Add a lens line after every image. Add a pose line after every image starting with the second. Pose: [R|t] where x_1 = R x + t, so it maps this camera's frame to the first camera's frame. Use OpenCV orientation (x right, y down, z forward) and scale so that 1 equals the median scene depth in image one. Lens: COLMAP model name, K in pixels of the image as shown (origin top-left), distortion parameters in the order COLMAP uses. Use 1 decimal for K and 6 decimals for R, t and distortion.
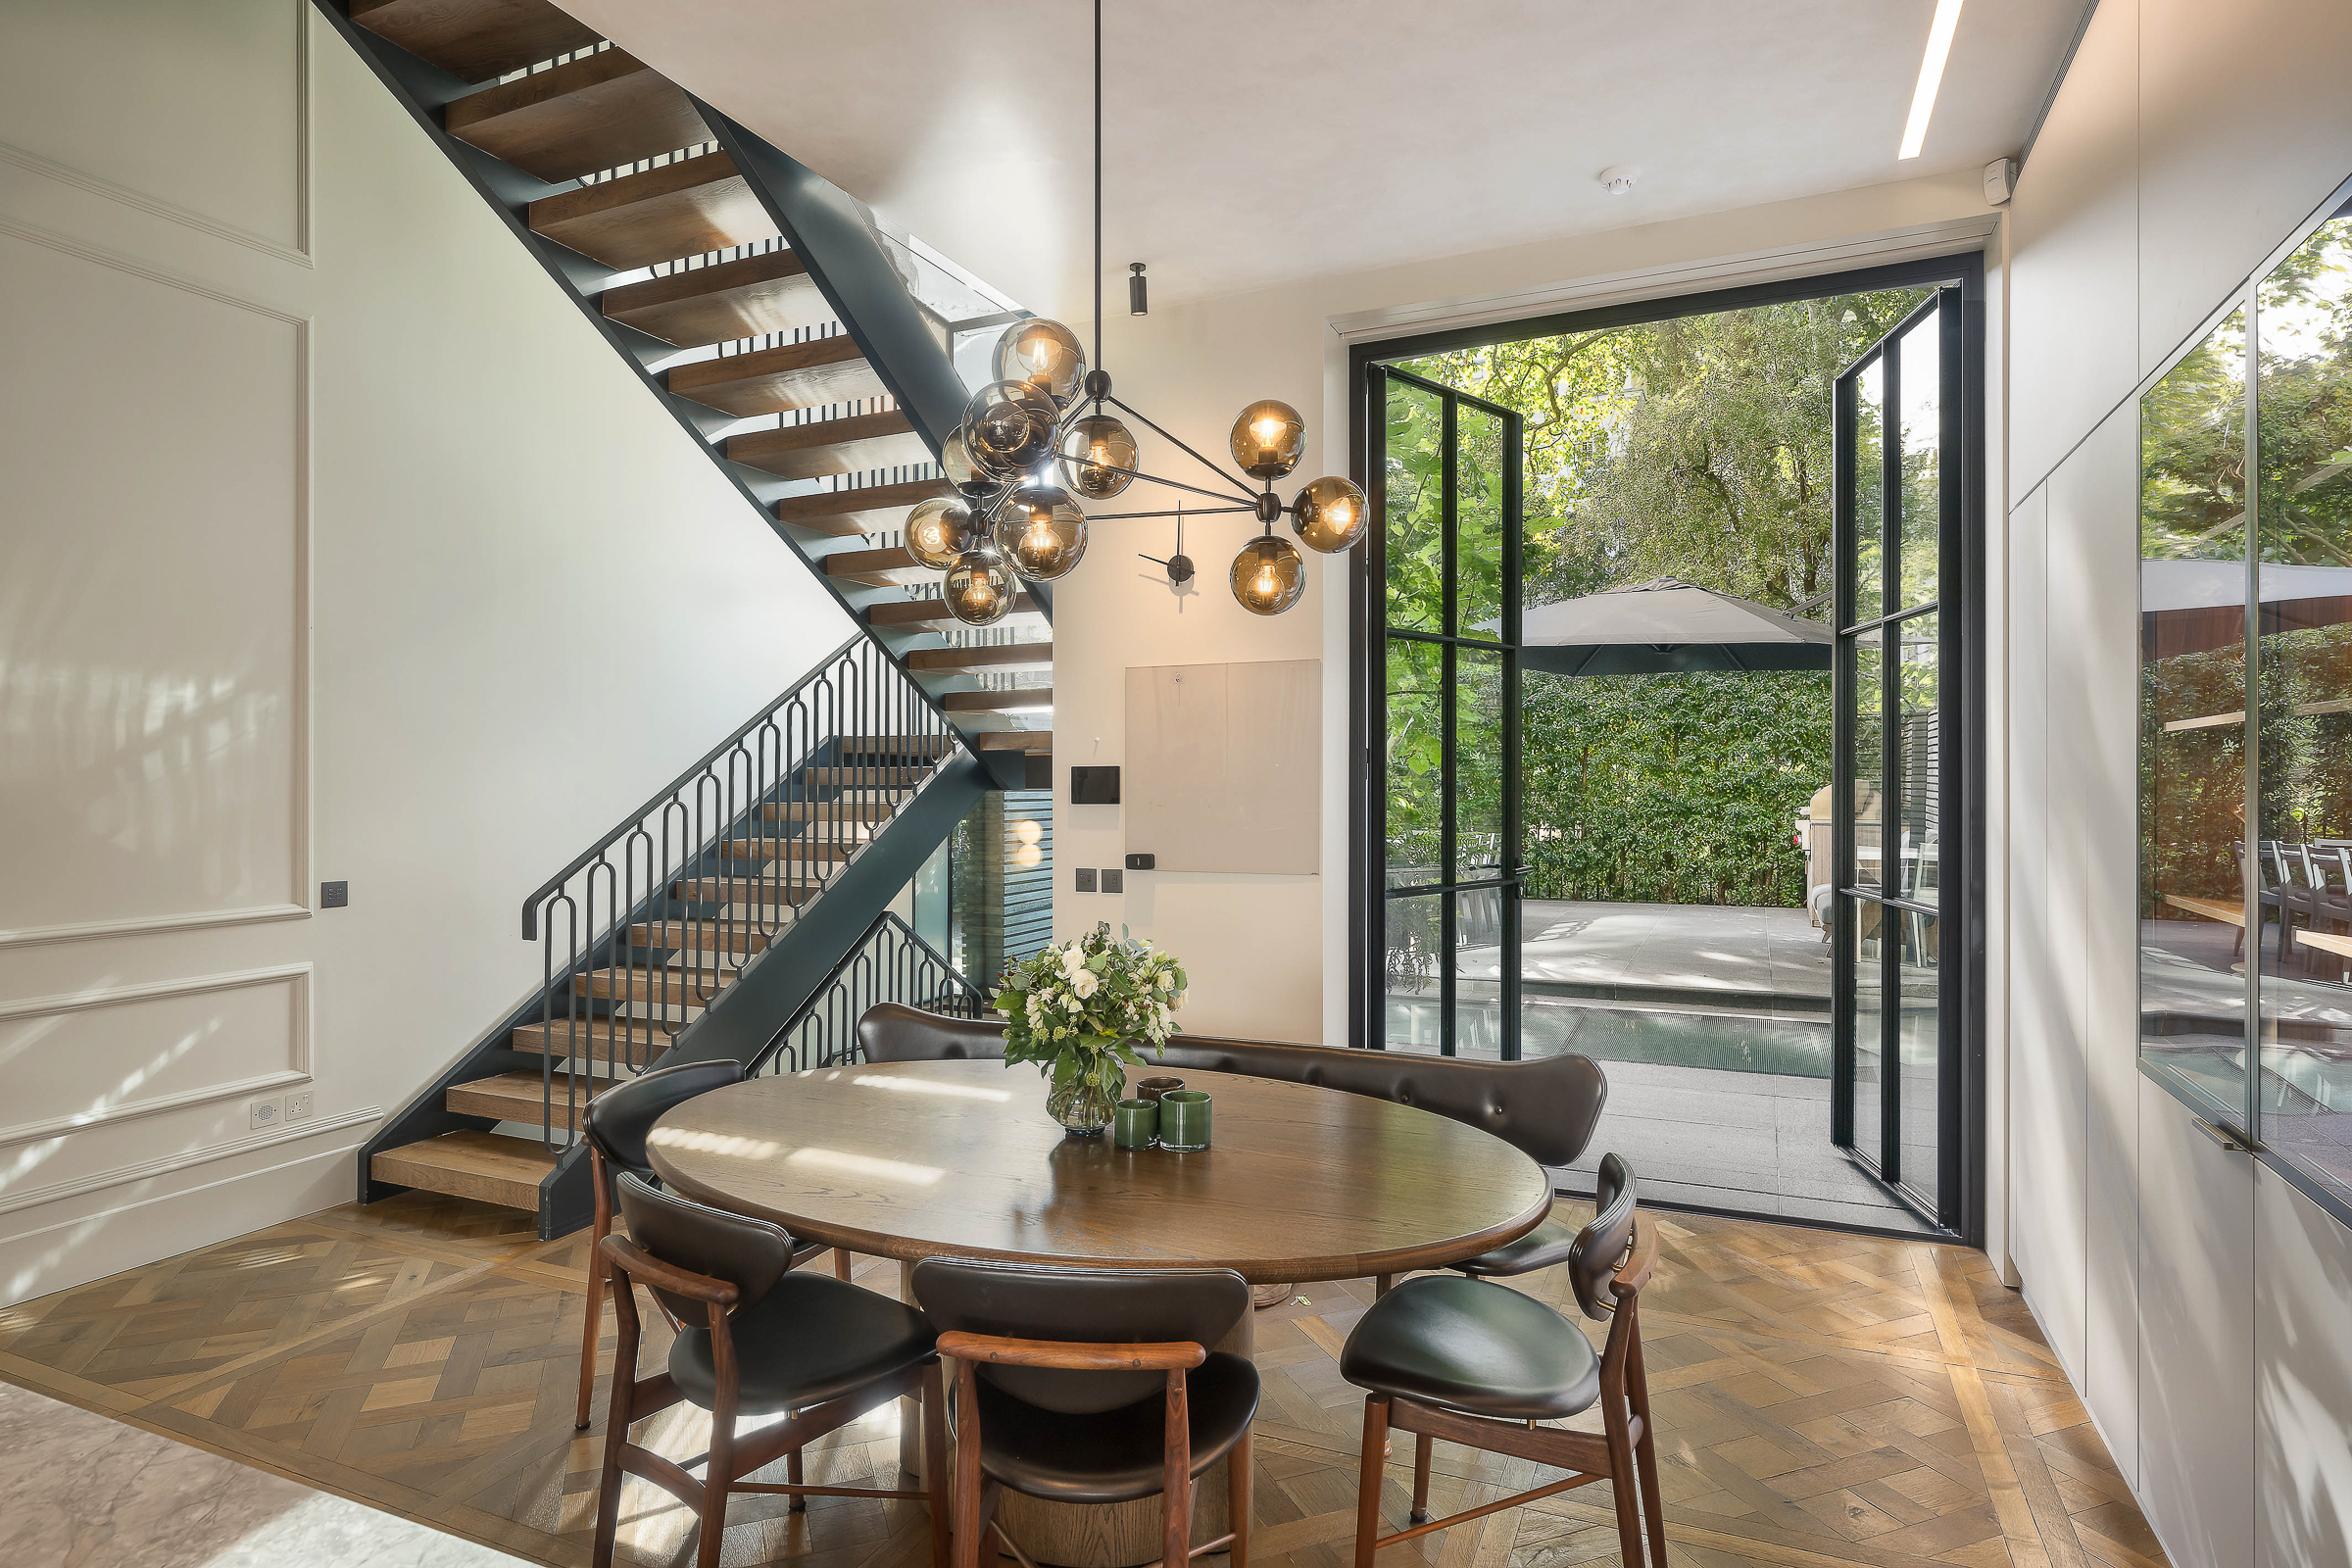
lens RADIAL K [[1283.0, 0, 1177.1], [0, 1283.0, 780.2], [0, 0, 1]] dist [0.001047, -0.000007]
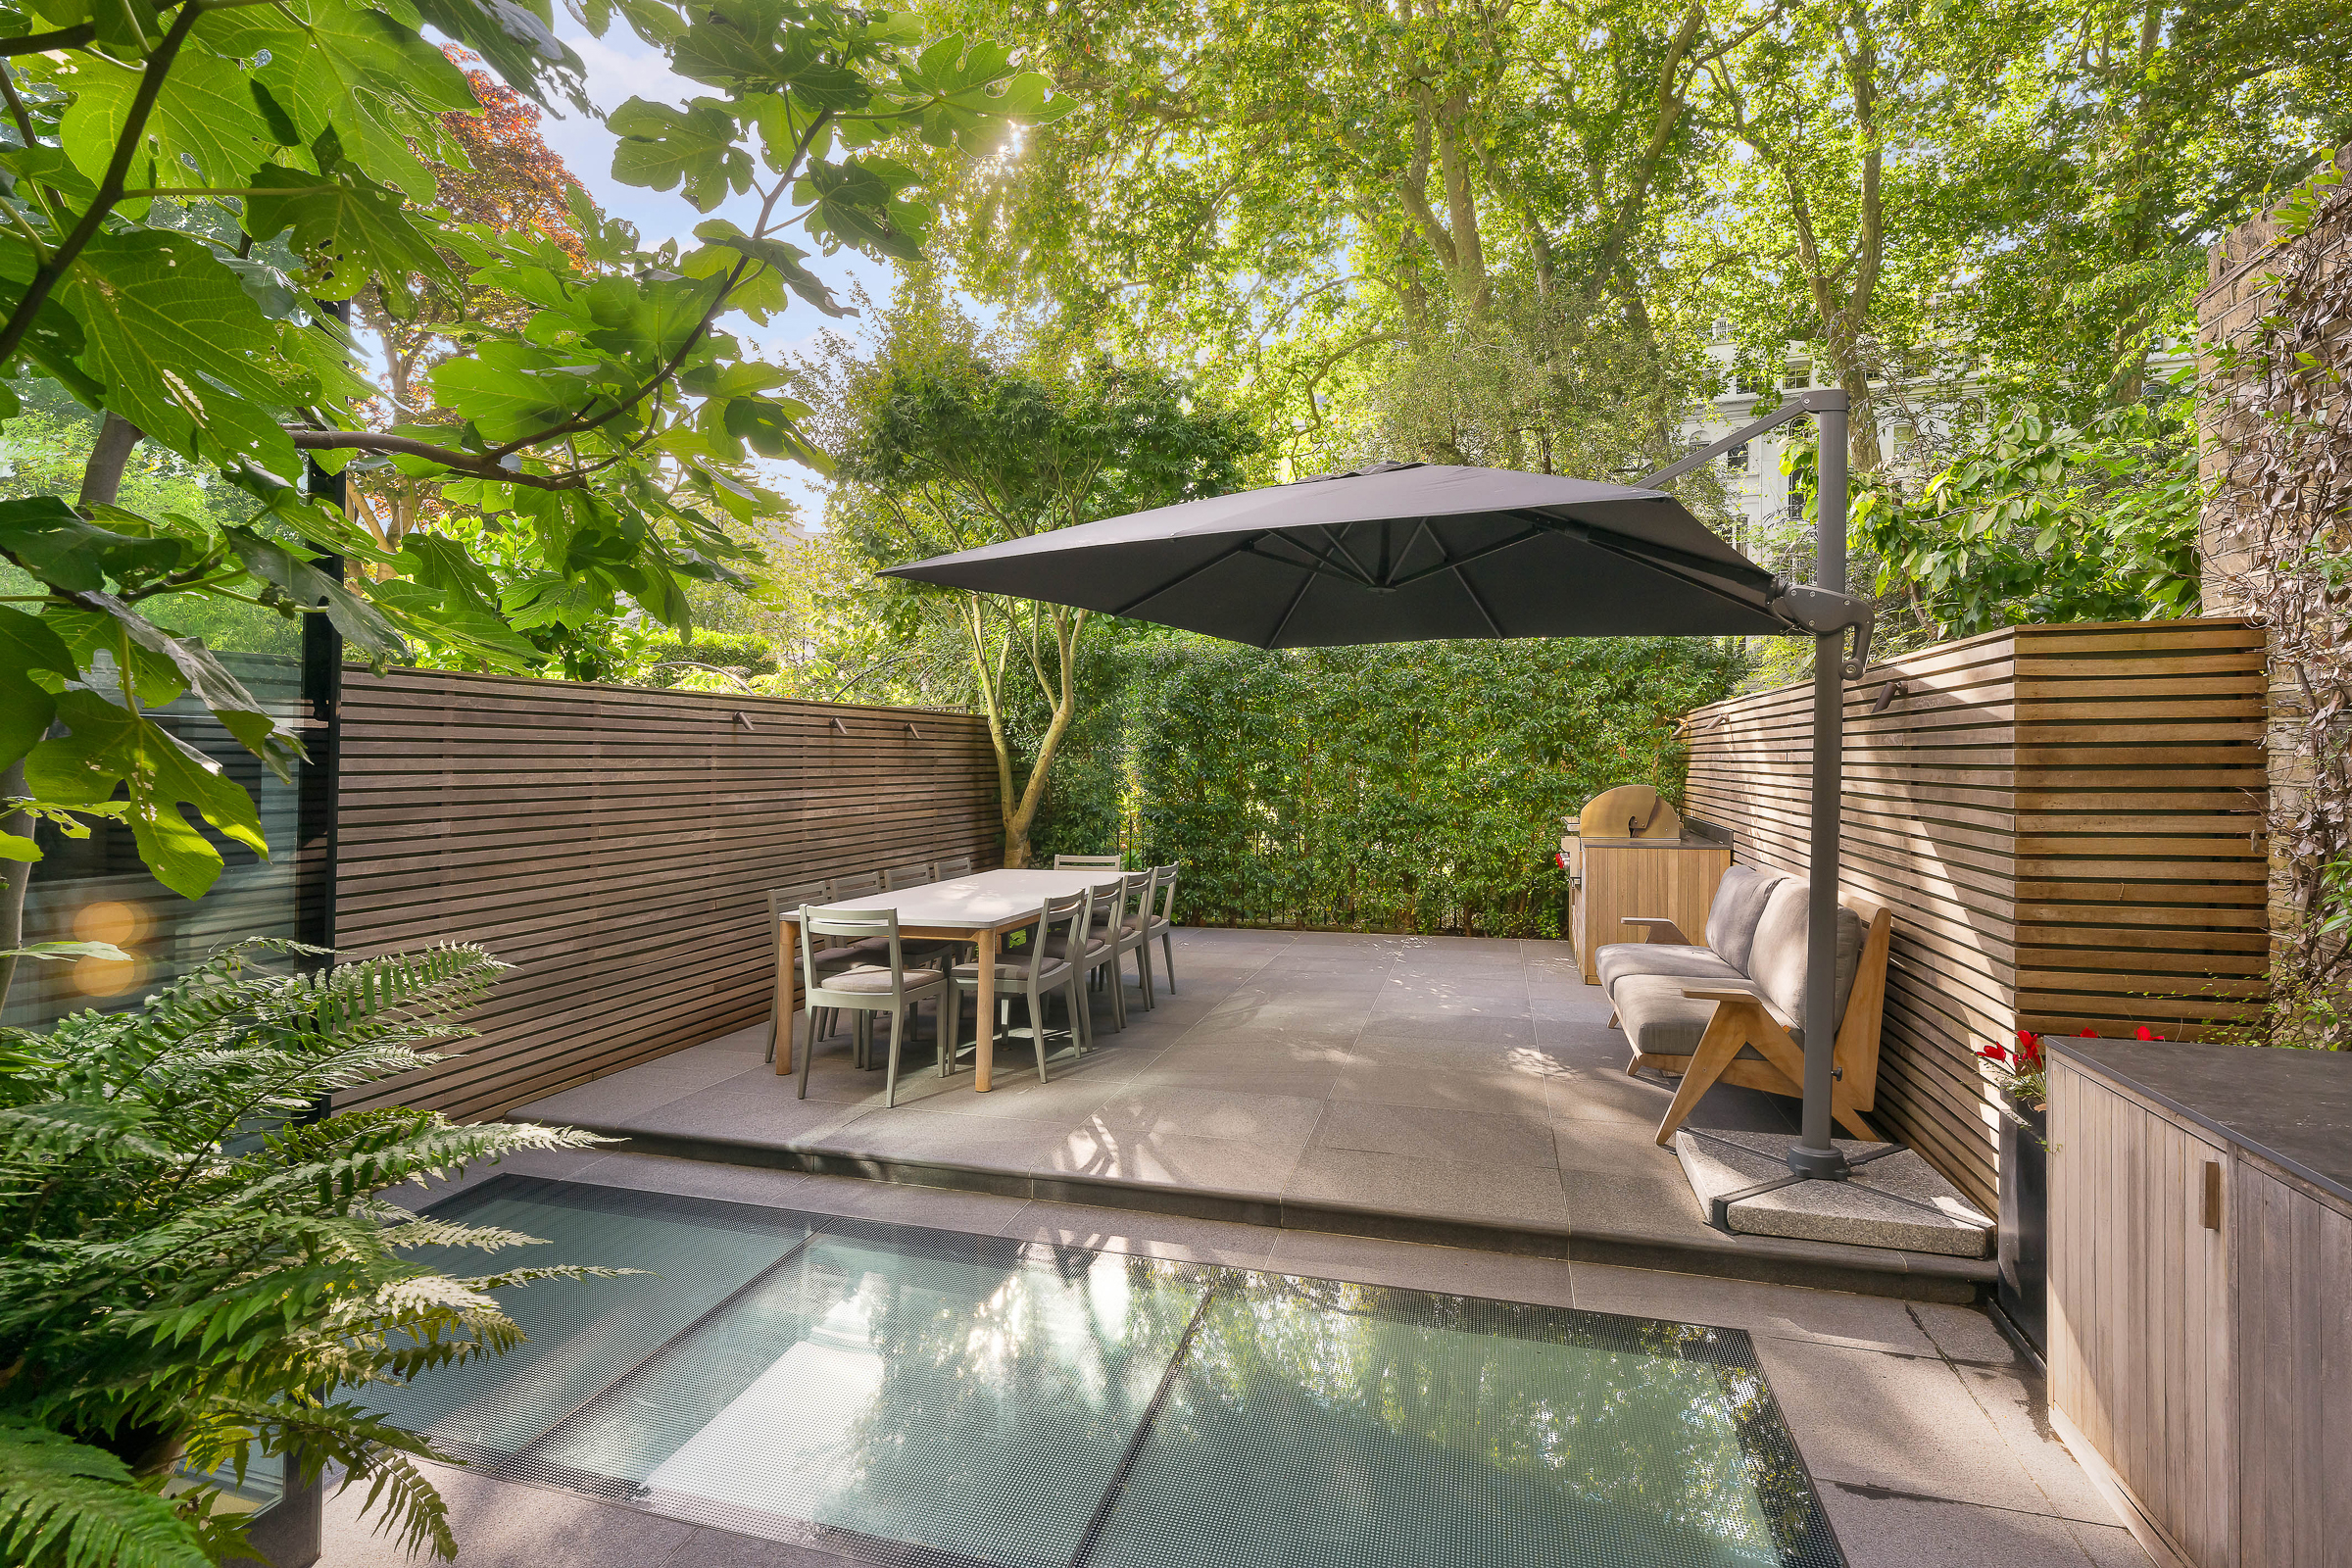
lens RADIAL K [[1084.6, 0, 1174.7], [0, 1084.6, 775.3], [0, 0, 1]] dist [-0.000434, -0.000004]
pose [[0.990728, 0.001404, 0.135854, 0.145528], [-0.001436, 0.999999, 0.000131, -0.004144], [-0.135854, -0.000325, 0.990729, 0.342112]]
